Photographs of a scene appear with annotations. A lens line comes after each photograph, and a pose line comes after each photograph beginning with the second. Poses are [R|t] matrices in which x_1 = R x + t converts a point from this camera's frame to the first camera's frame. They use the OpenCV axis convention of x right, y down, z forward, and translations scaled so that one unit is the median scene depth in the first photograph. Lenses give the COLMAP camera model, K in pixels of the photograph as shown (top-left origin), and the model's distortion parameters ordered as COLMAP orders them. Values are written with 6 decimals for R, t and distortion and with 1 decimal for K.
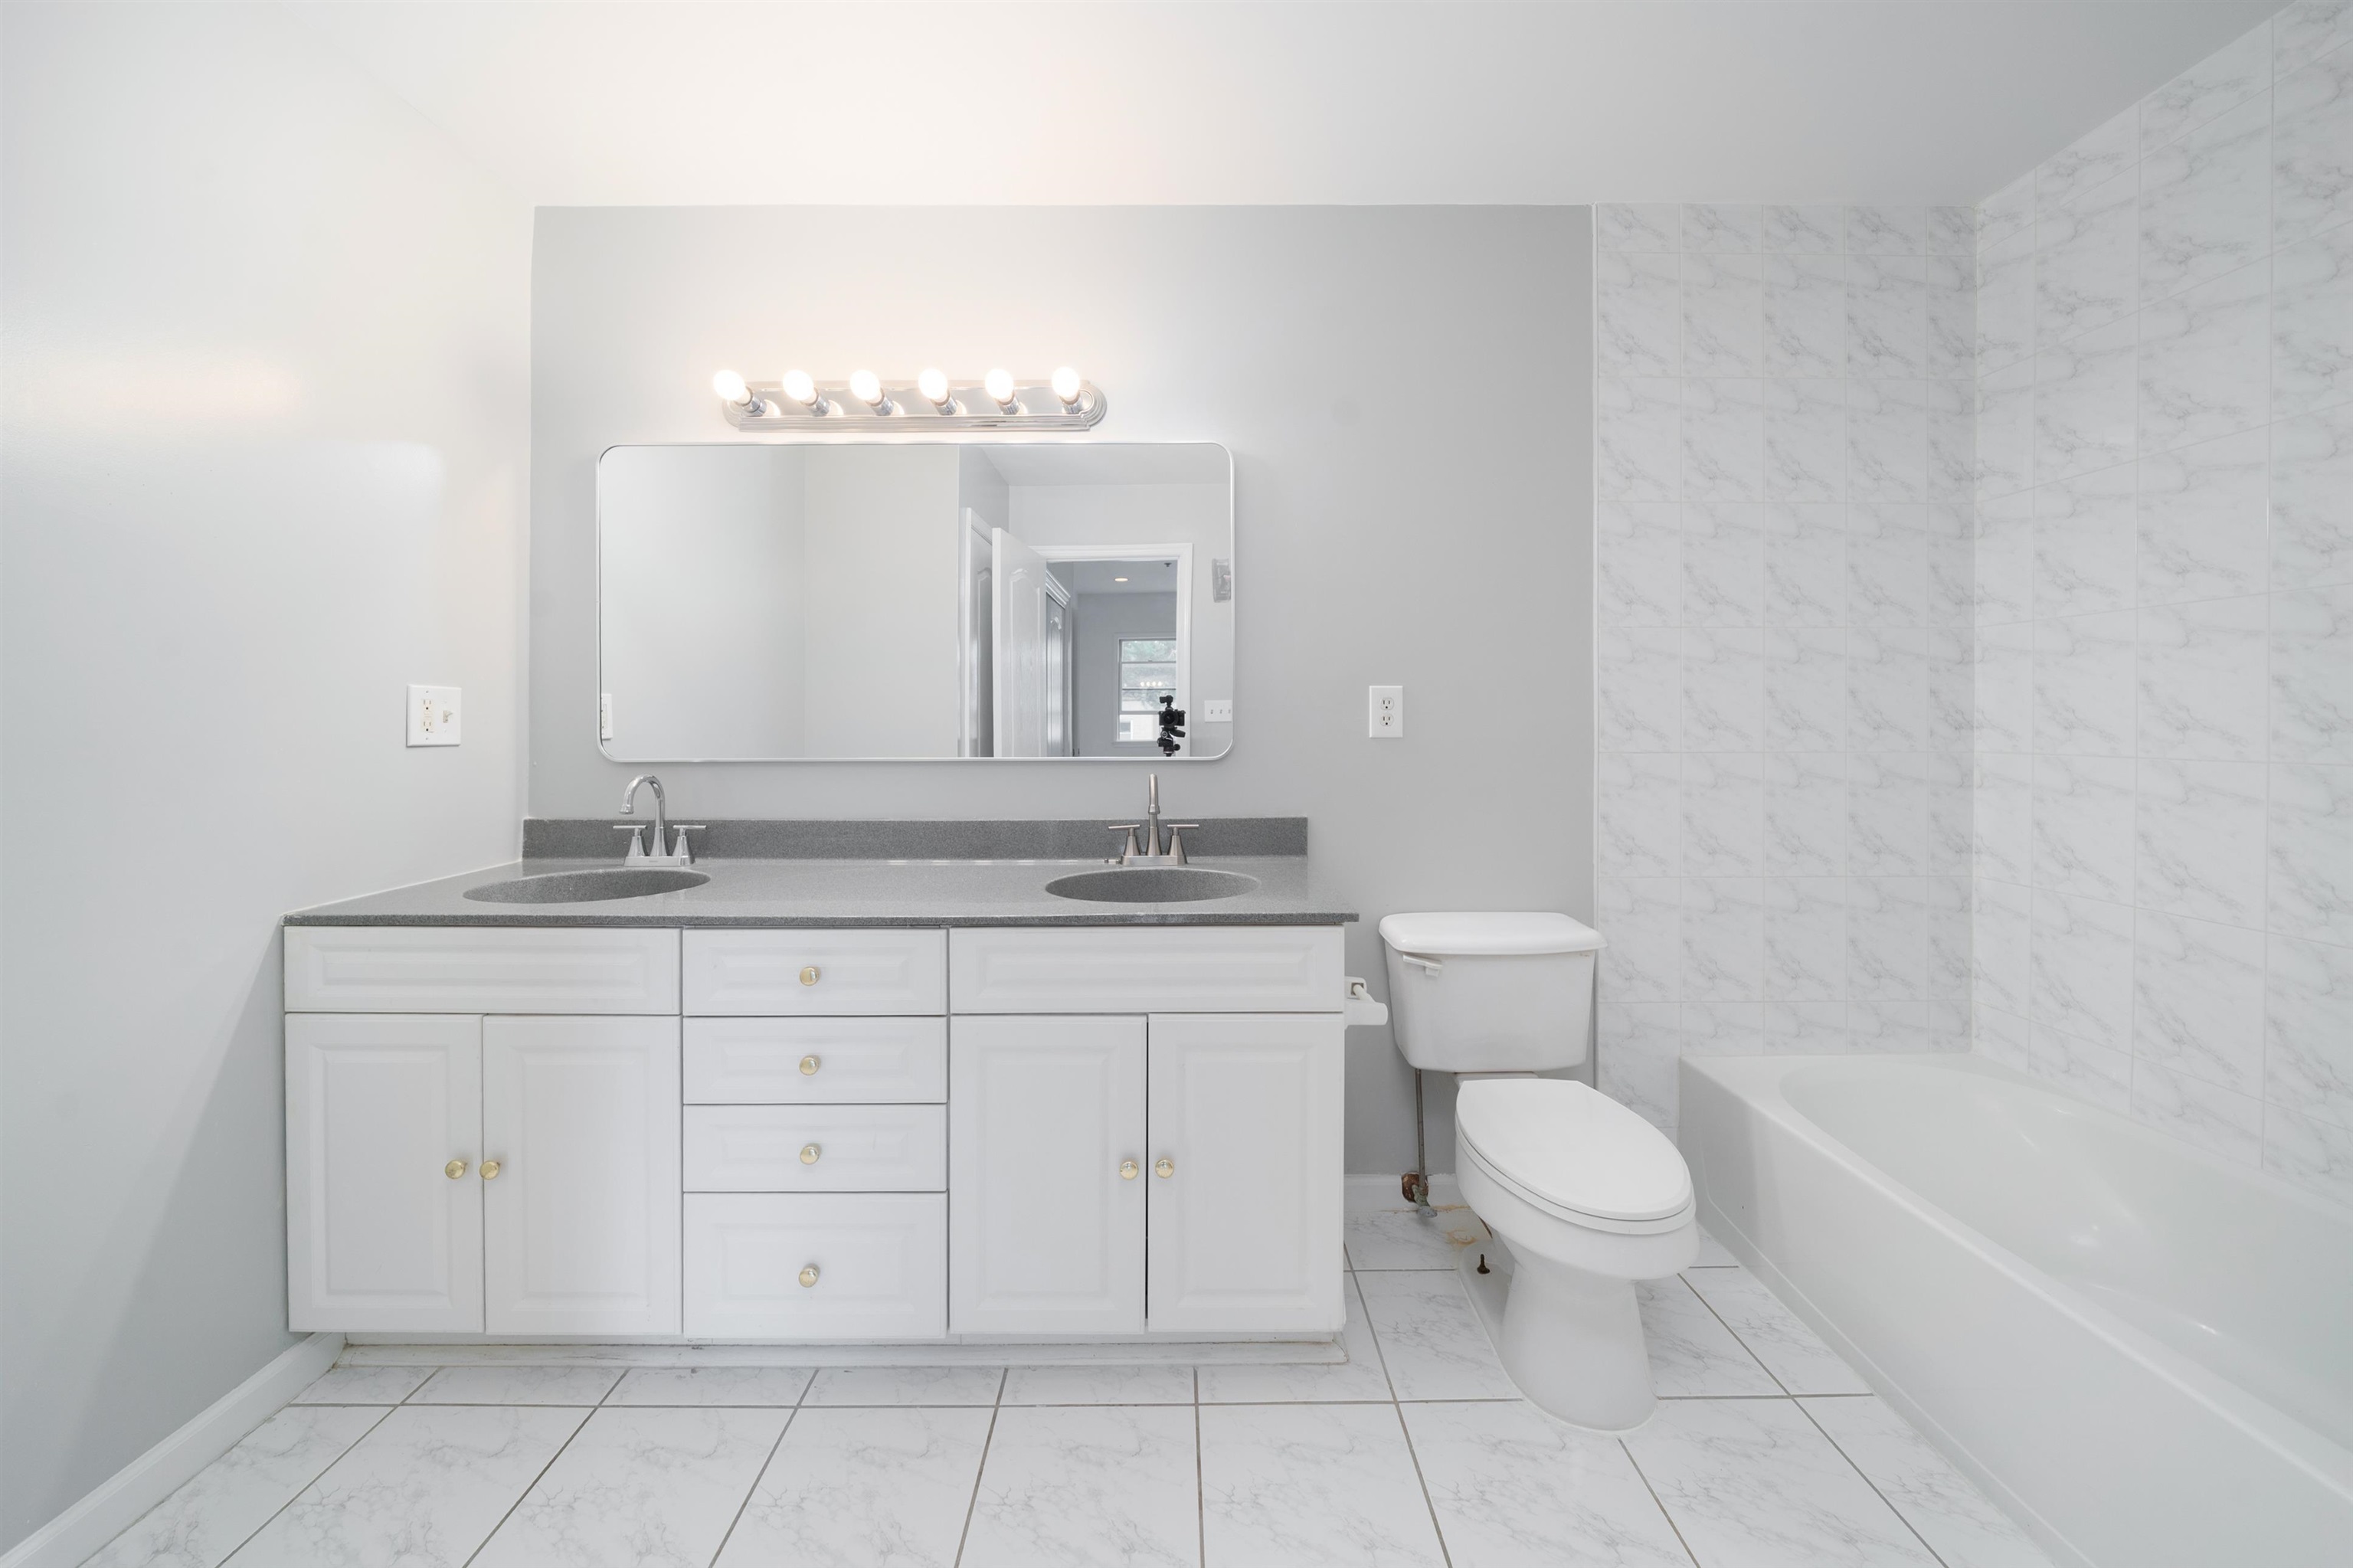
lens RADIAL K [[826.5, 0, 1170.9], [0, 826.5, 728.4], [0, 0, 1]] dist [-0.006744, 0.000003]
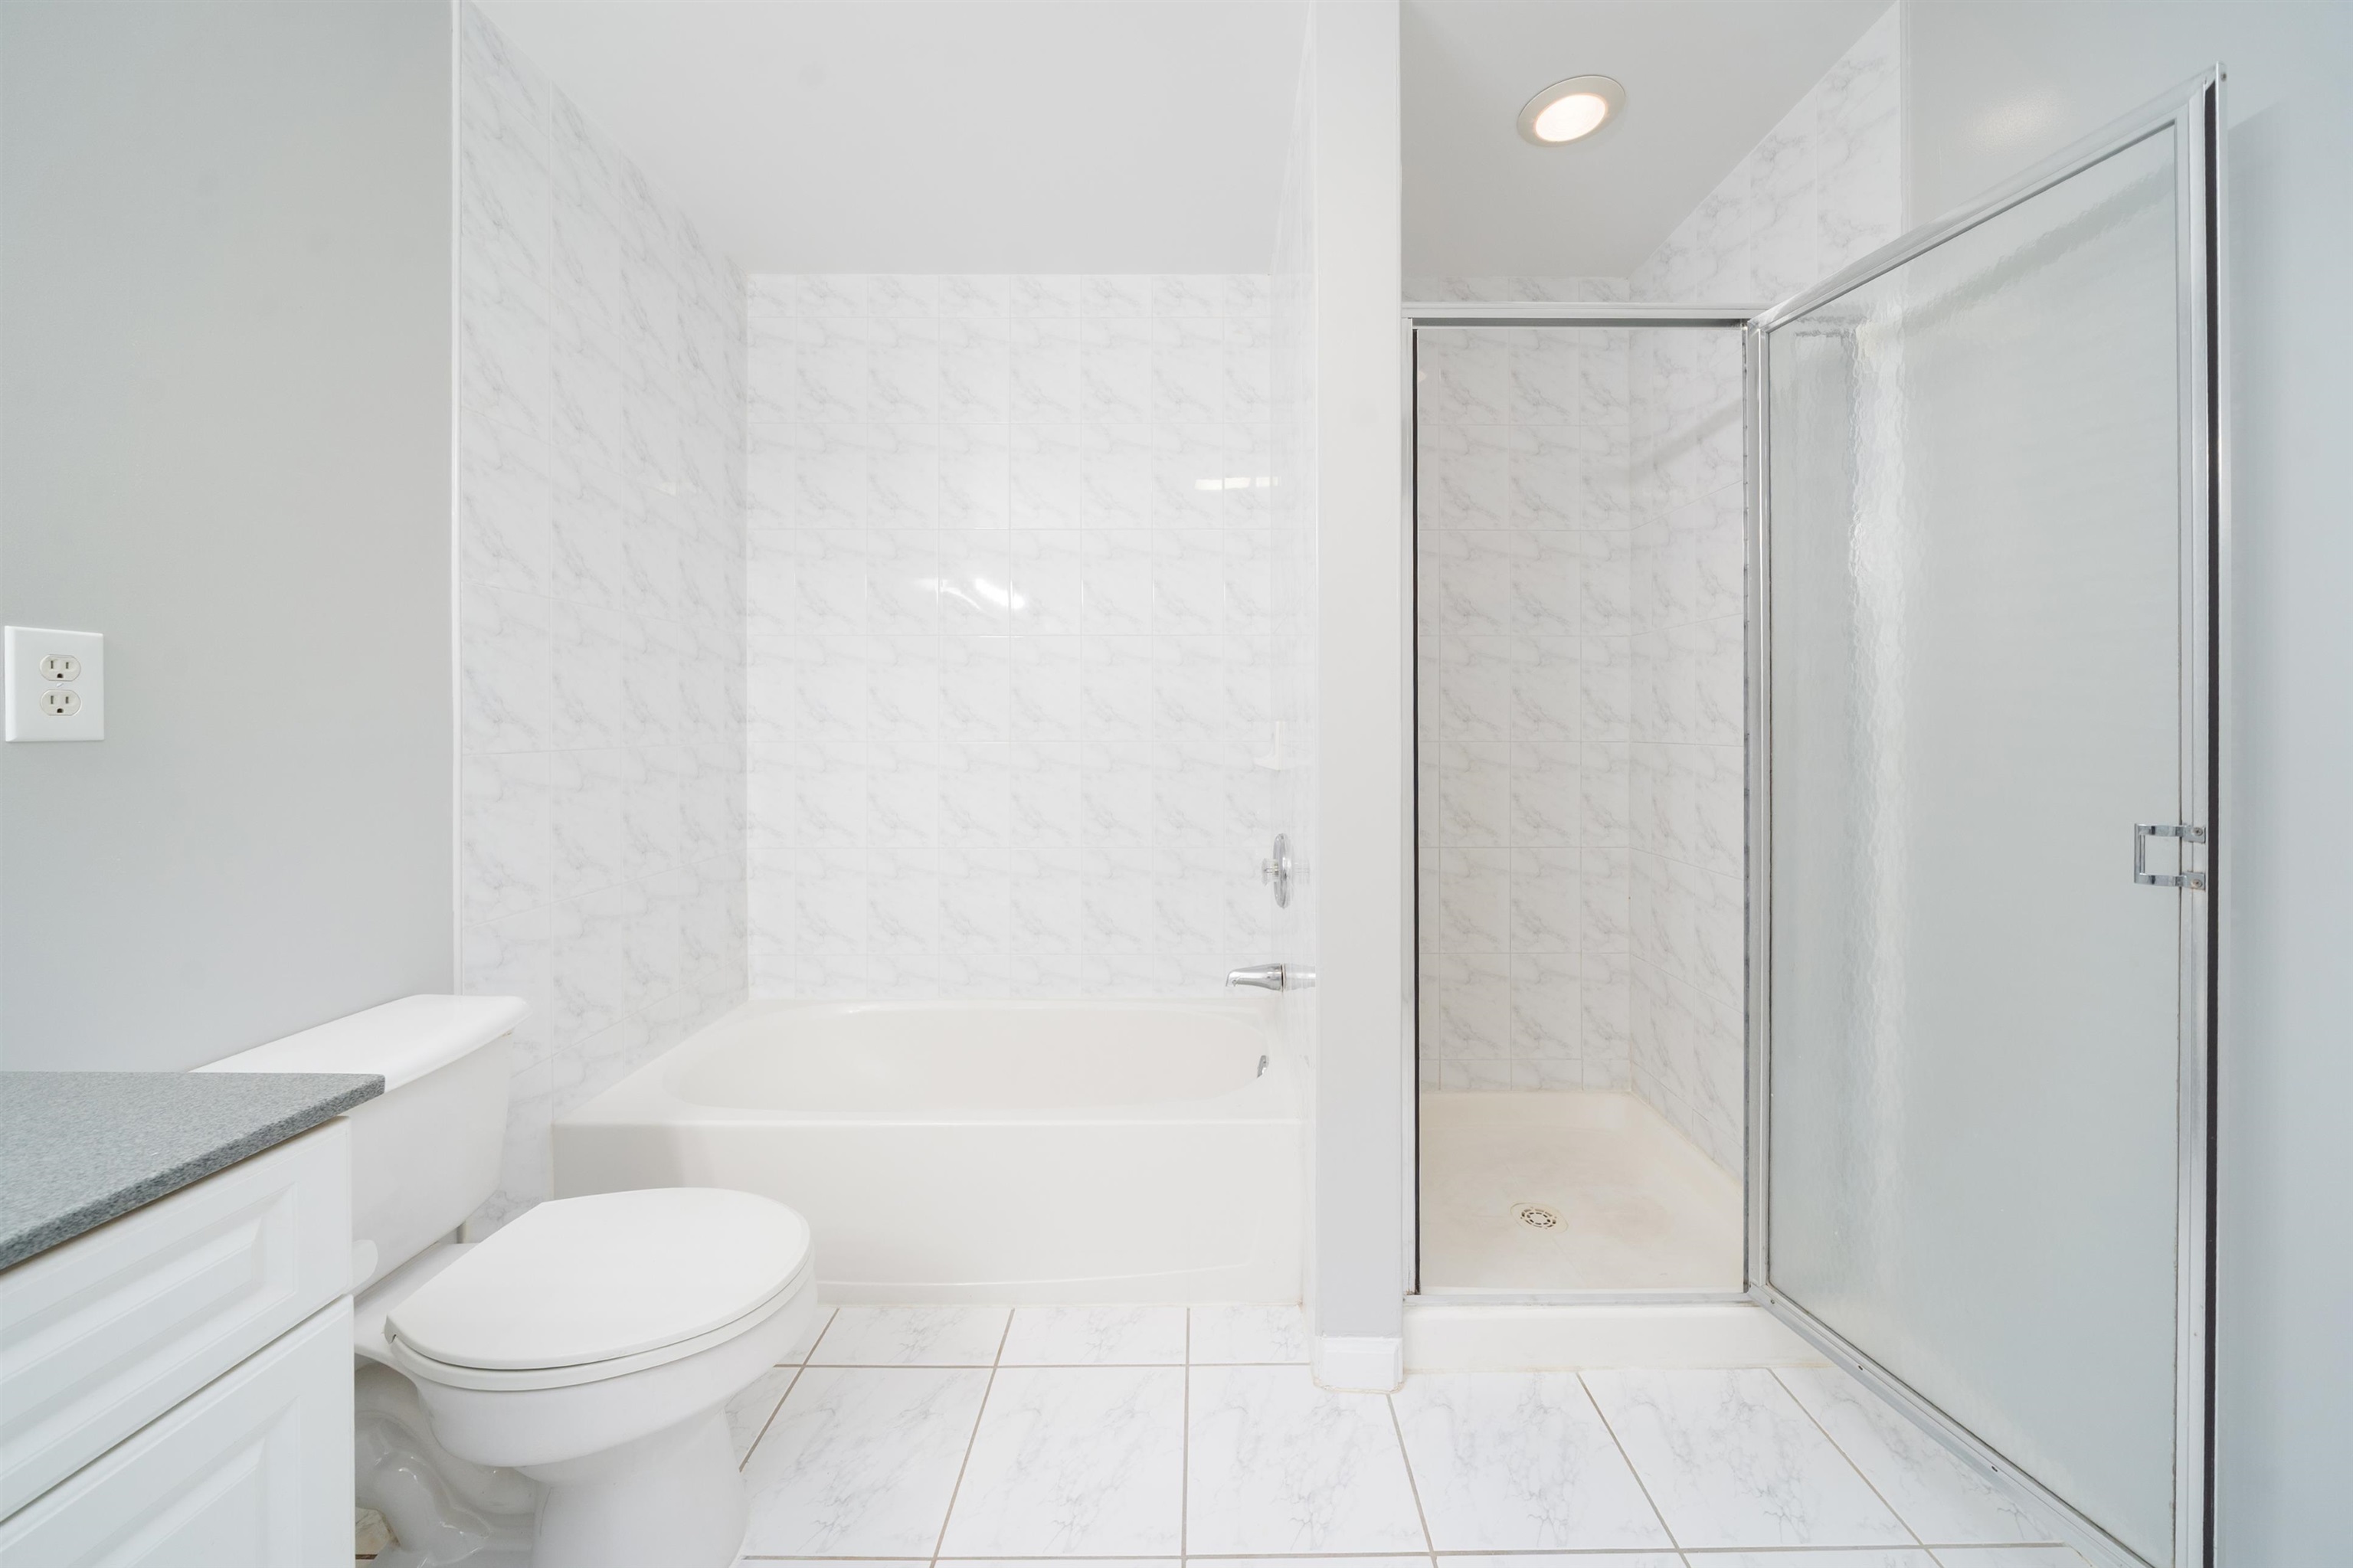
lens RADIAL K [[836.5, 0, 1206.2], [0, 836.5, 723.8], [0, 0, 1]] dist [-0.000558, 0.000024]
pose [[-0.002130, -0.002102, 0.999996, -0.213326], [0.005622, 0.999982, 0.002114, 0.004263], [-0.999982, 0.005627, -0.002118, 0.351636]]
